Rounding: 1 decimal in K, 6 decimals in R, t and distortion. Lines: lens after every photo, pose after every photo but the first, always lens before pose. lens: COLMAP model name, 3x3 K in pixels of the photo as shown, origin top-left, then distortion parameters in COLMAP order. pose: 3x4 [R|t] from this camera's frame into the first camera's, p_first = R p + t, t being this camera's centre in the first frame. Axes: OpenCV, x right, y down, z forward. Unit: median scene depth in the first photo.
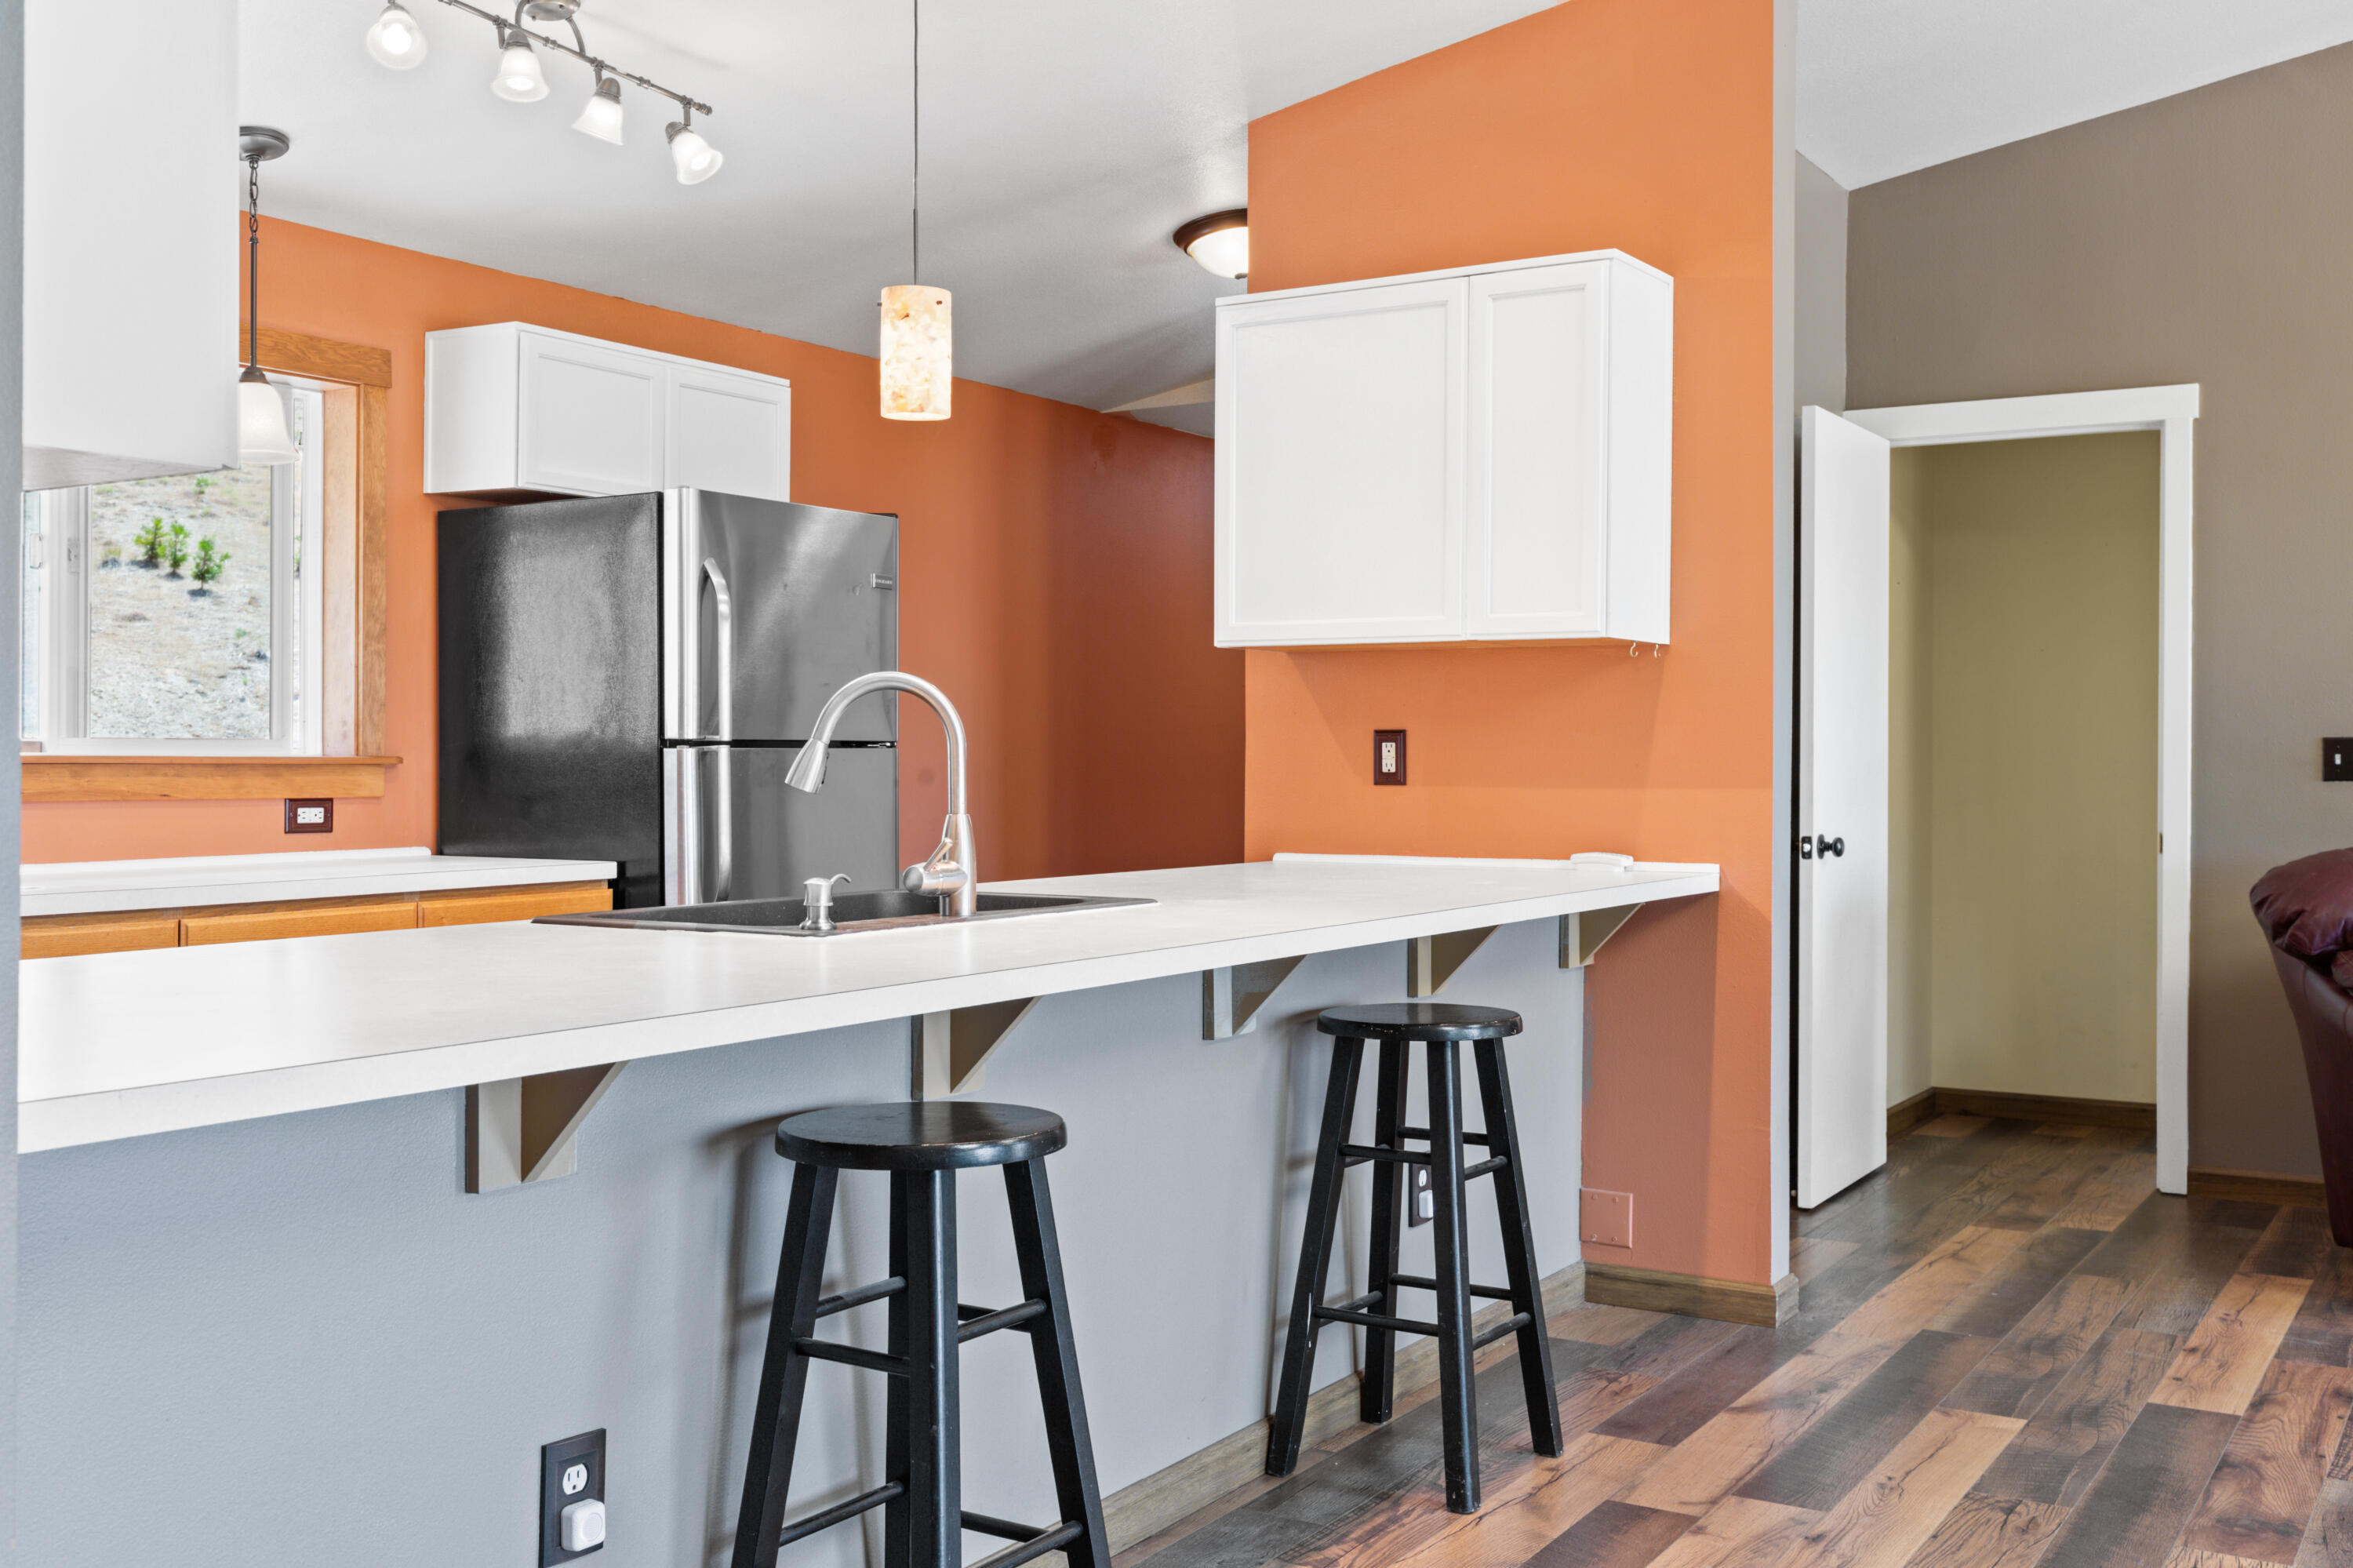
lens RADIAL K [[2250.4, 0, 1173.7], [0, 2250.4, 781.9], [0, 0, 1]] dist [0.014495, 0.000000]
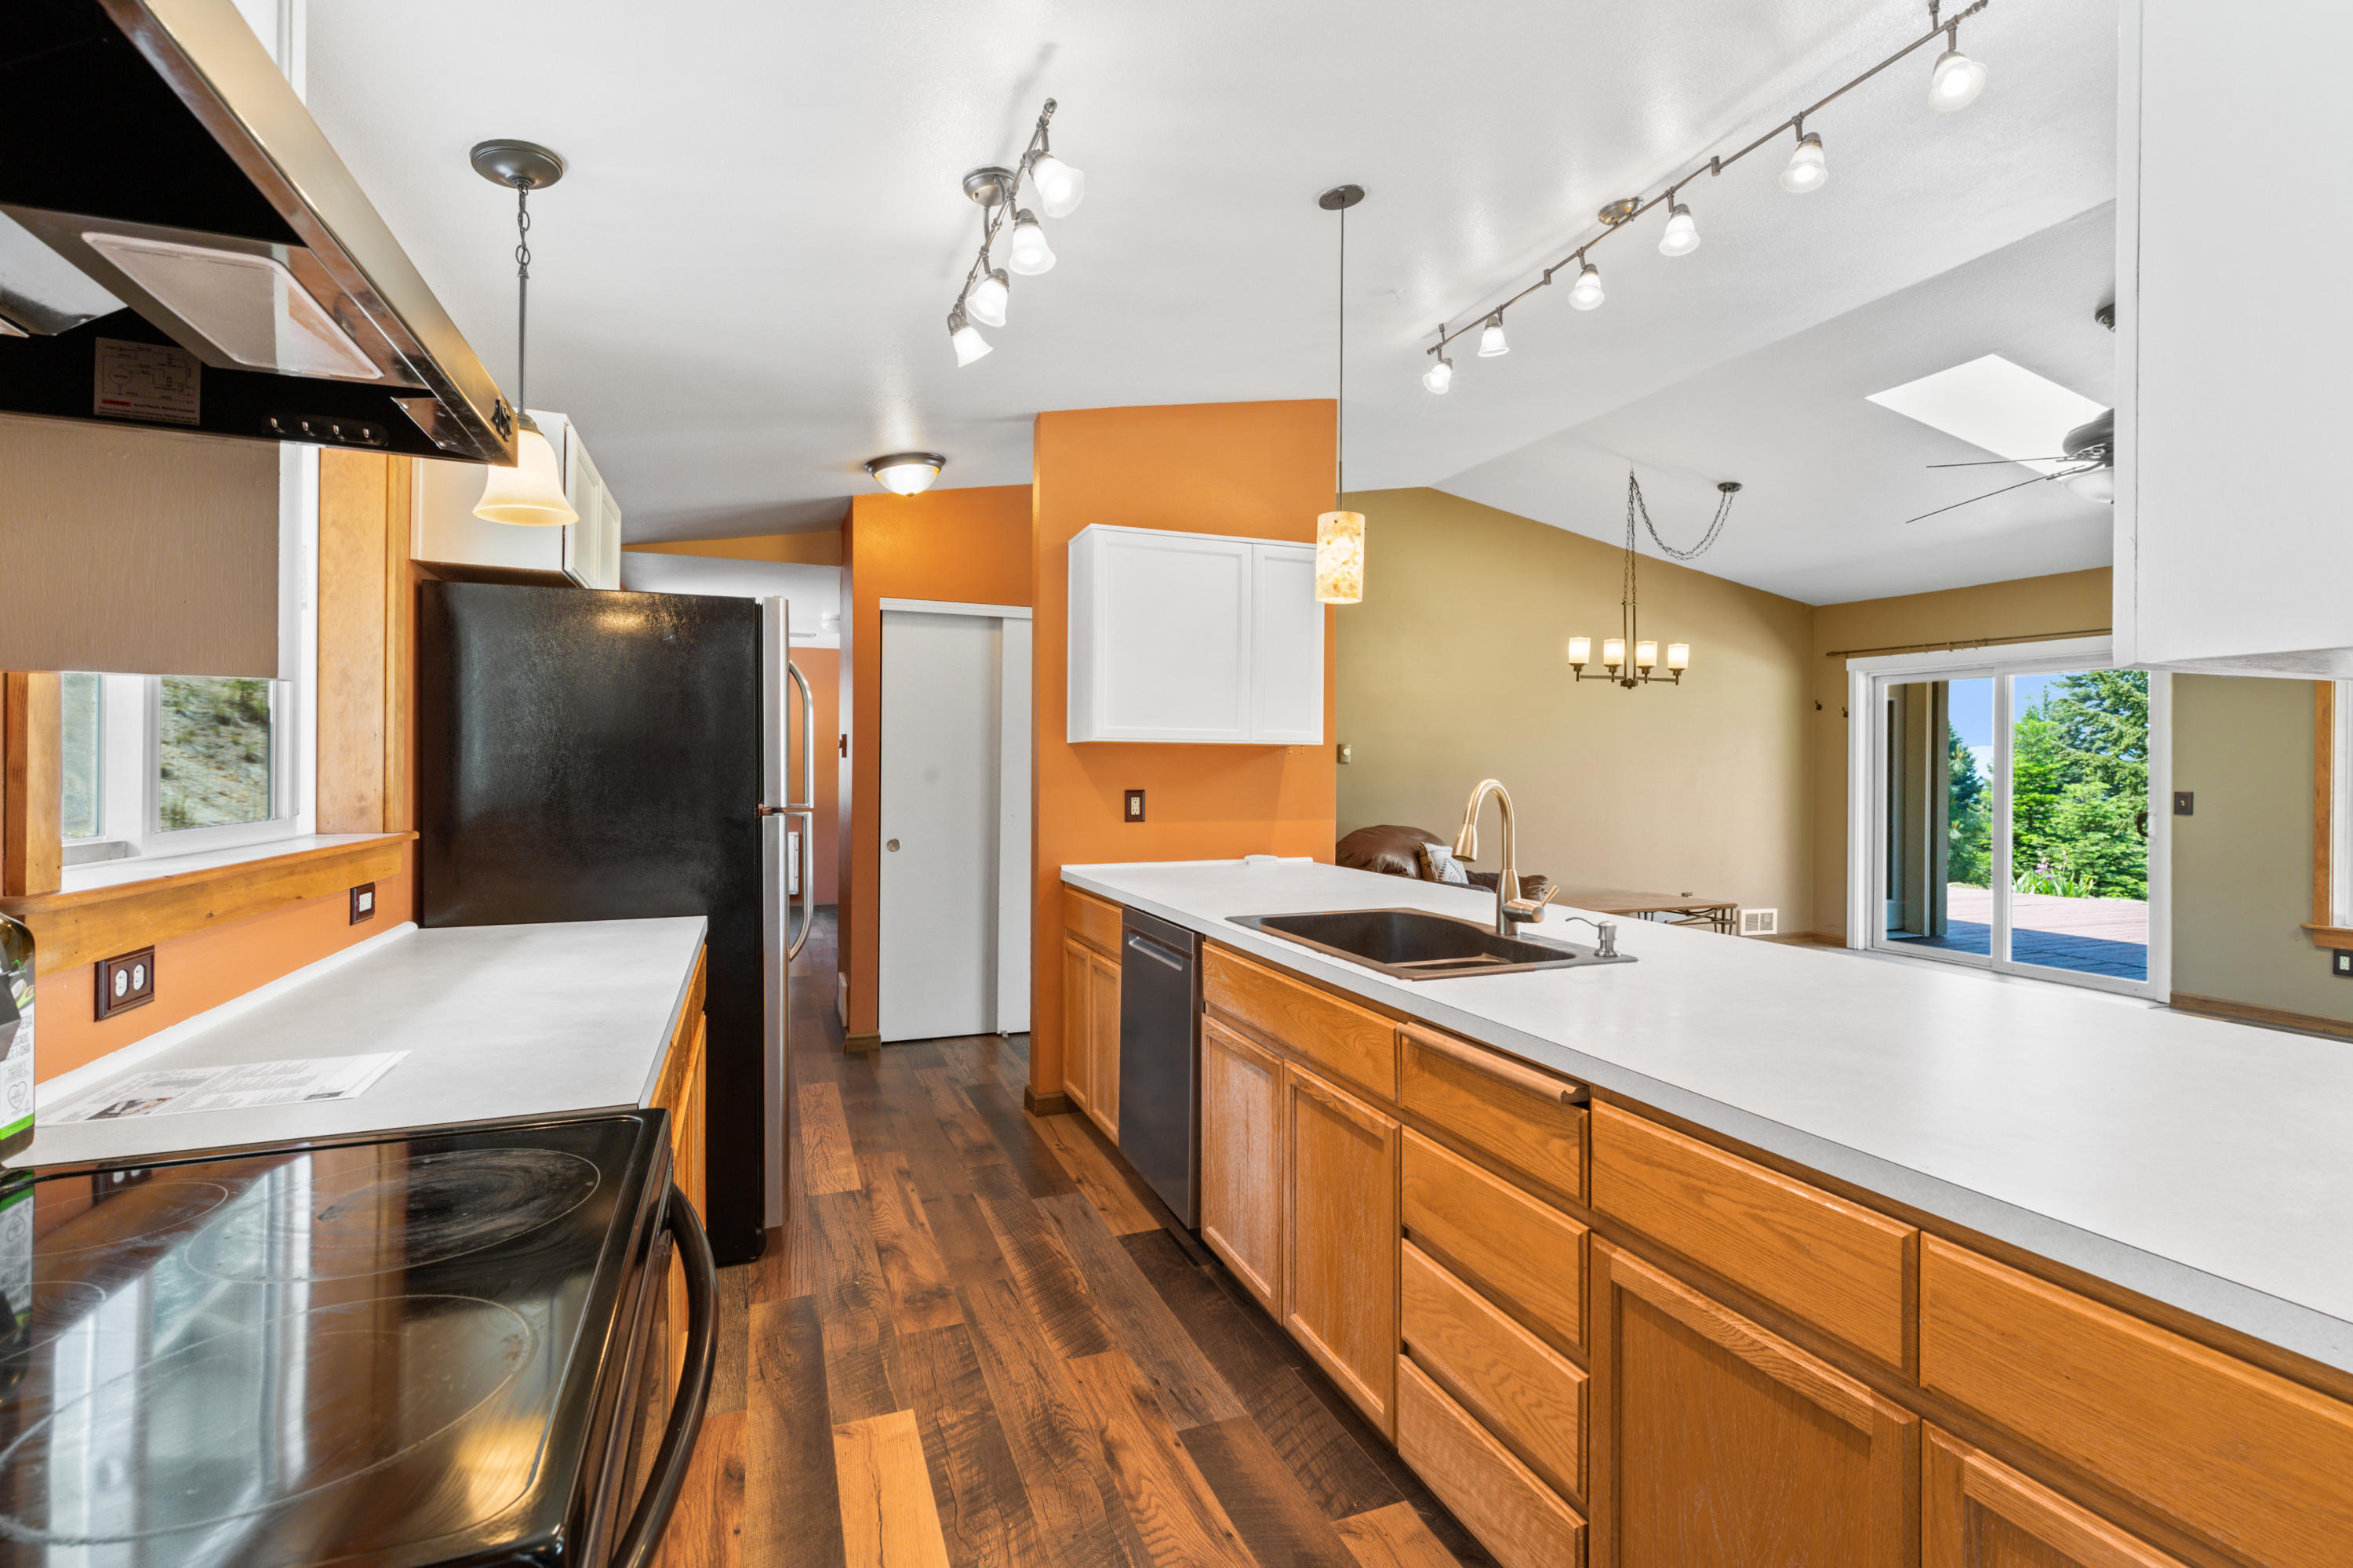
lens RADIAL K [[1064.1, 0, 1193.6], [0, 1064.1, 773.5], [0, 0, 1]] dist [0.009958, -0.003811]
pose [[0.588858, -0.002781, 0.808232, -0.578946], [0.005553, 0.999984, -0.000606, -0.037783], [-0.808217, 0.004845, 0.588864, 0.519231]]
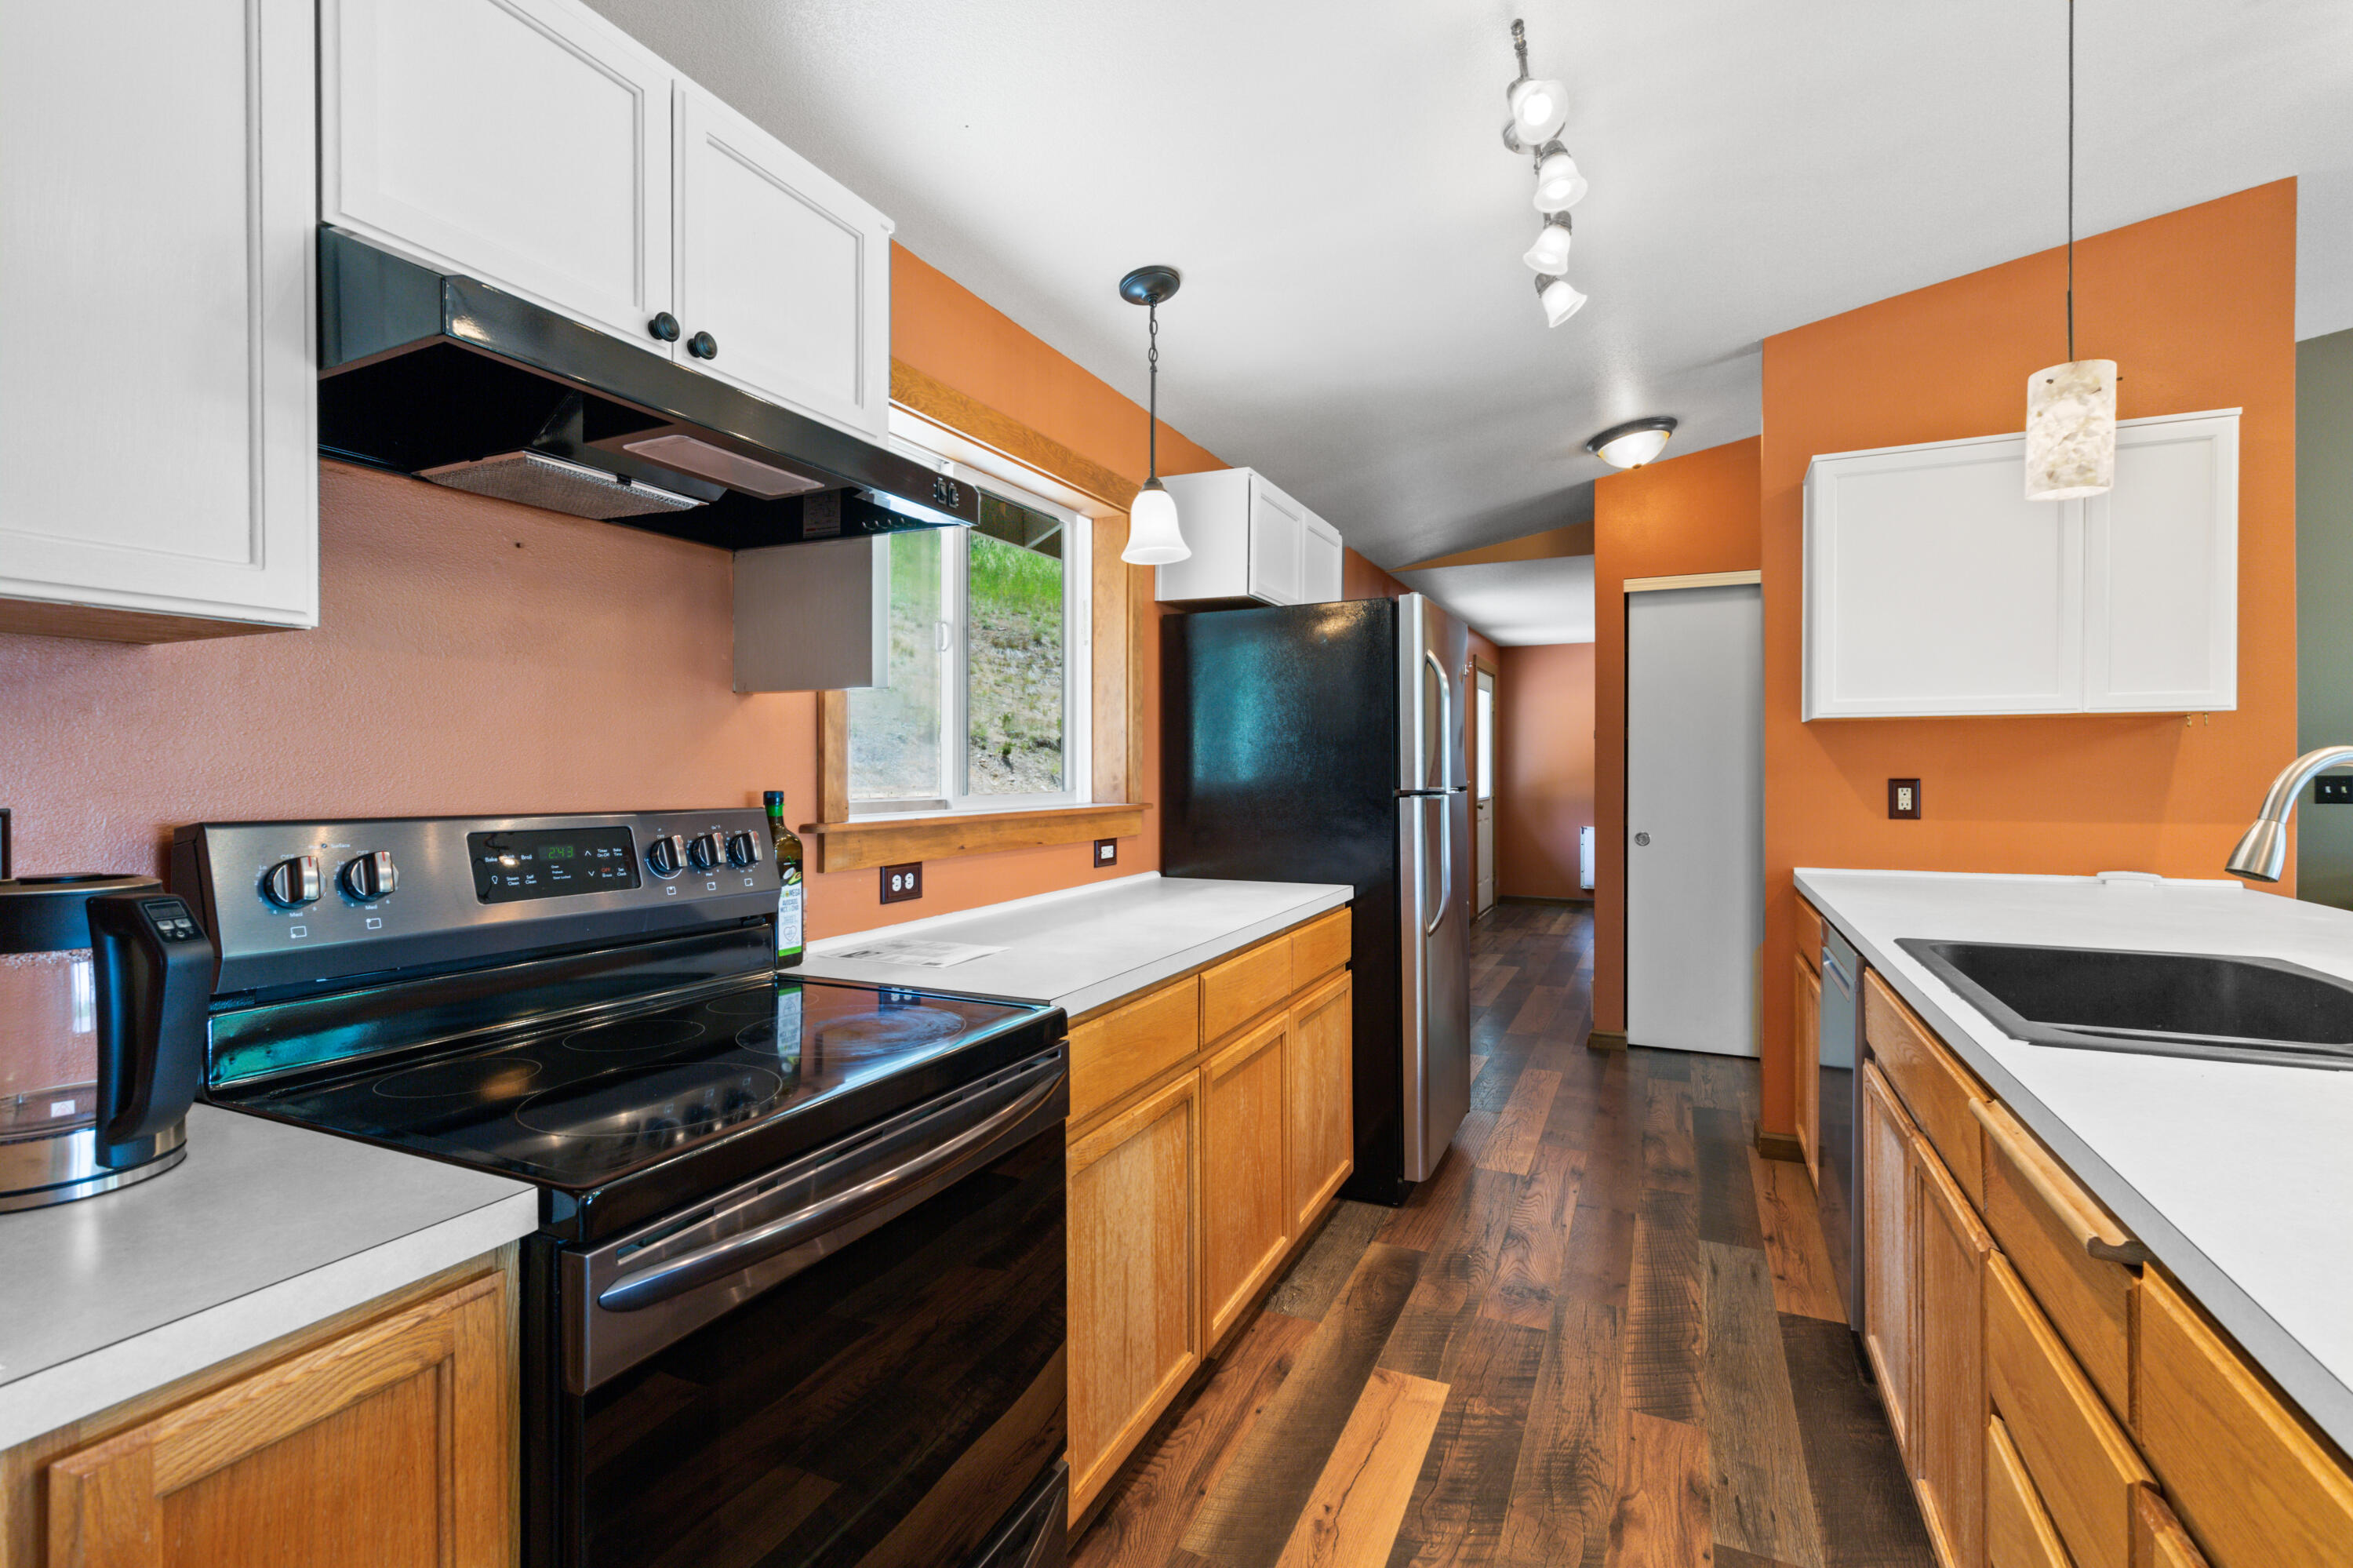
lens RADIAL K [[1064.1, 0, 1192.3], [0, 1064.1, 774.3], [0, 0, 1]] dist [0.009958, -0.003811]
pose [[0.992081, -0.006358, 0.125438, -0.445129], [0.007087, 0.999960, -0.005369, -0.027342], [-0.125399, 0.006216, 0.992087, 0.442996]]
